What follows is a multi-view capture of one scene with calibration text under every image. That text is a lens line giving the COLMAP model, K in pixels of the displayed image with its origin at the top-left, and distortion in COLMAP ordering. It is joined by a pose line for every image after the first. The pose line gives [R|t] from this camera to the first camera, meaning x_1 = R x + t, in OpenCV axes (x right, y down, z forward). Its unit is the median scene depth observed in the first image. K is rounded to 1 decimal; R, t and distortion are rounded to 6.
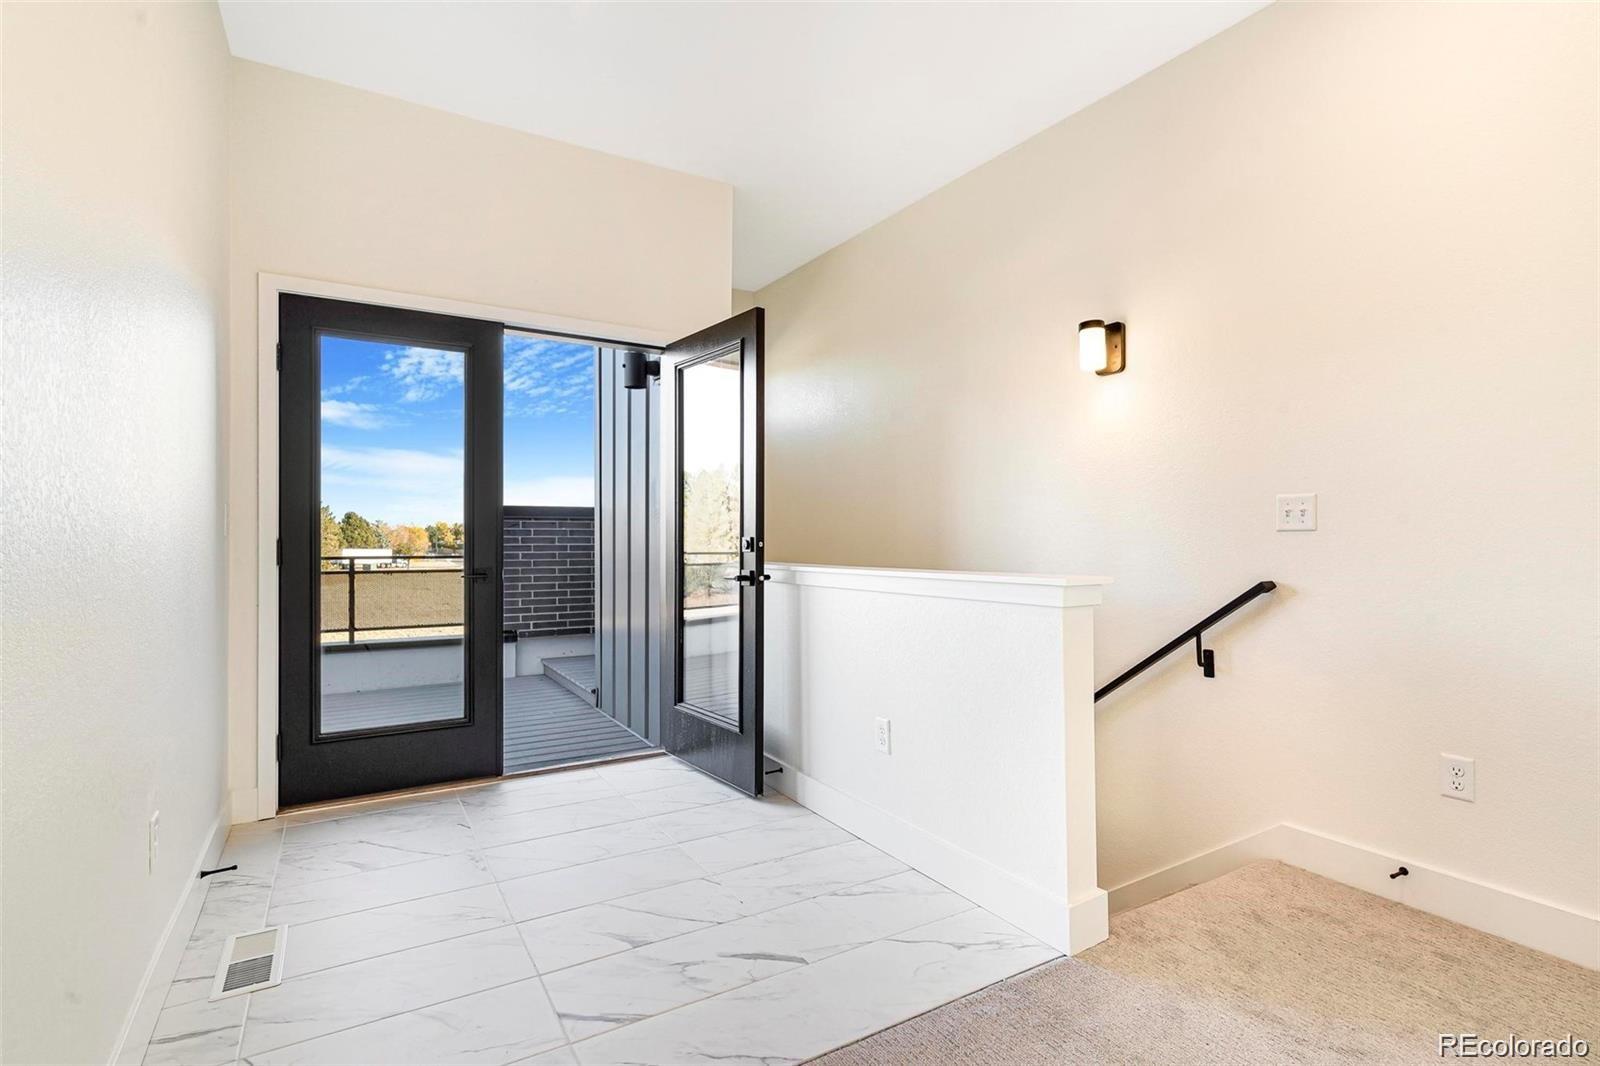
lens RADIAL K [[767.7, 0, 795.5], [0, 767.7, 529.0], [0, 0, 1]] dist [-0.003198, -0.000215]
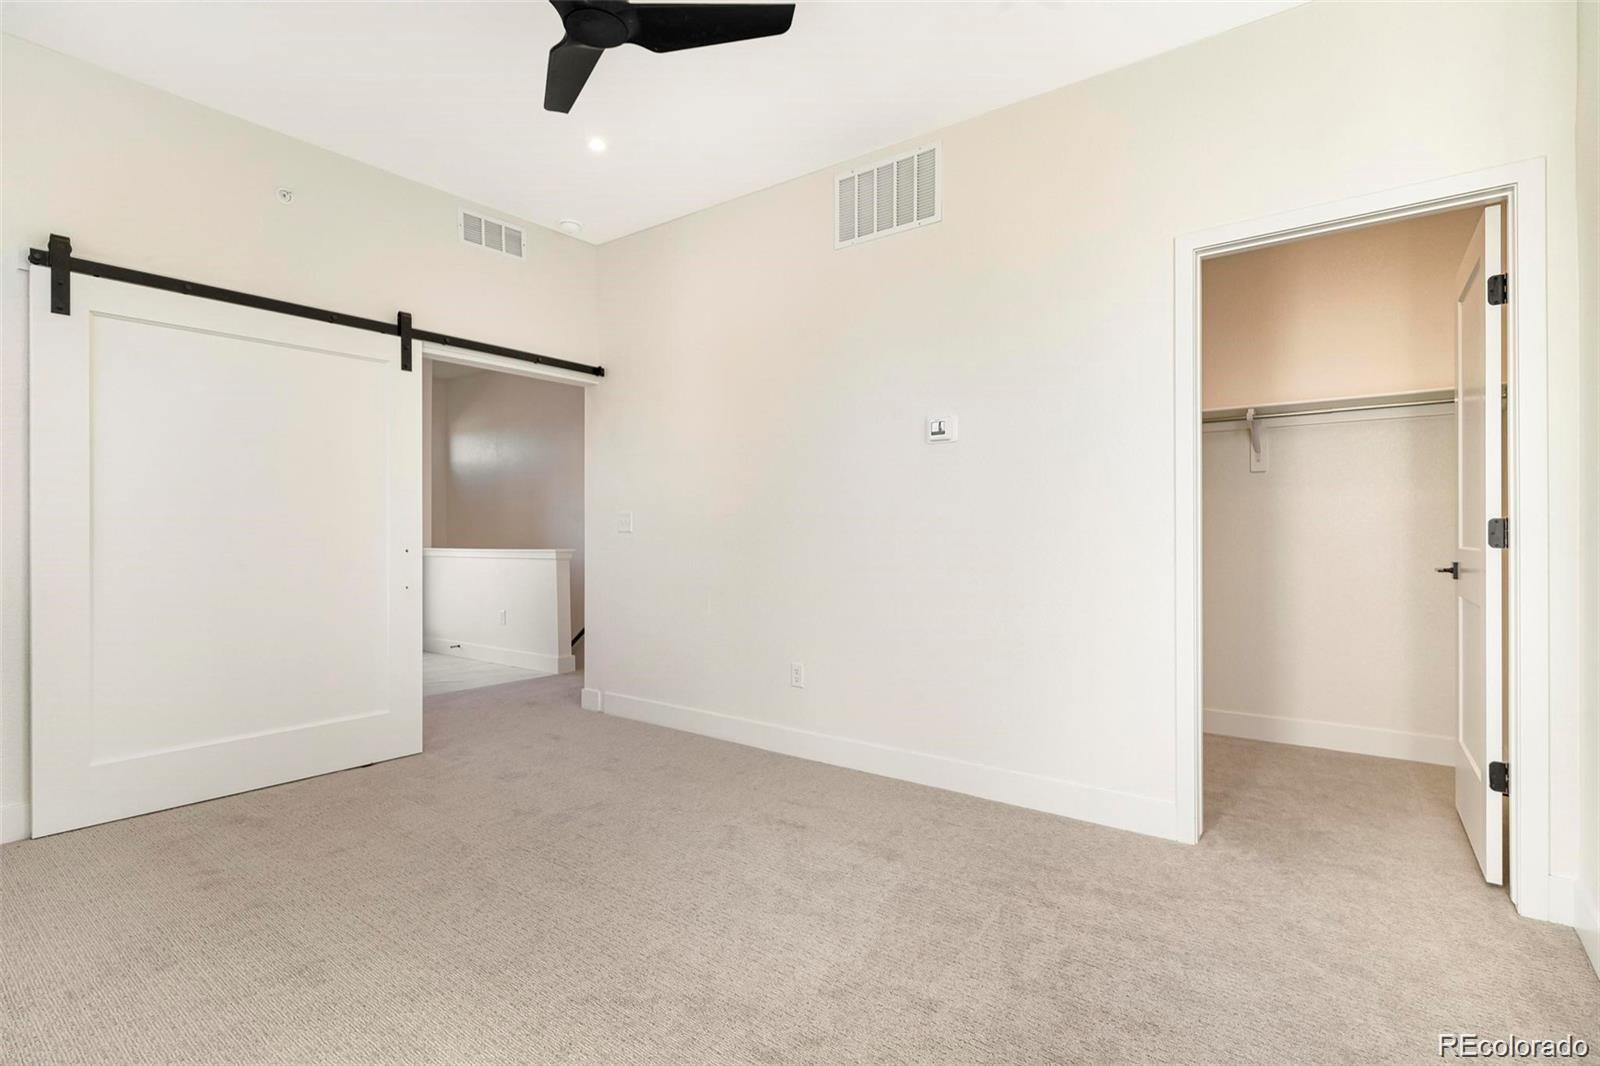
lens RADIAL K [[767.7, 0, 801.3], [0, 767.7, 533.3], [0, 0, 1]] dist [-0.003198, -0.000215]
pose [[0.925188, 0.002158, 0.379503, 0.074086], [-0.000891, 0.999993, -0.003513, 0.007250], [-0.379508, 0.002912, 0.925184, -1.852484]]
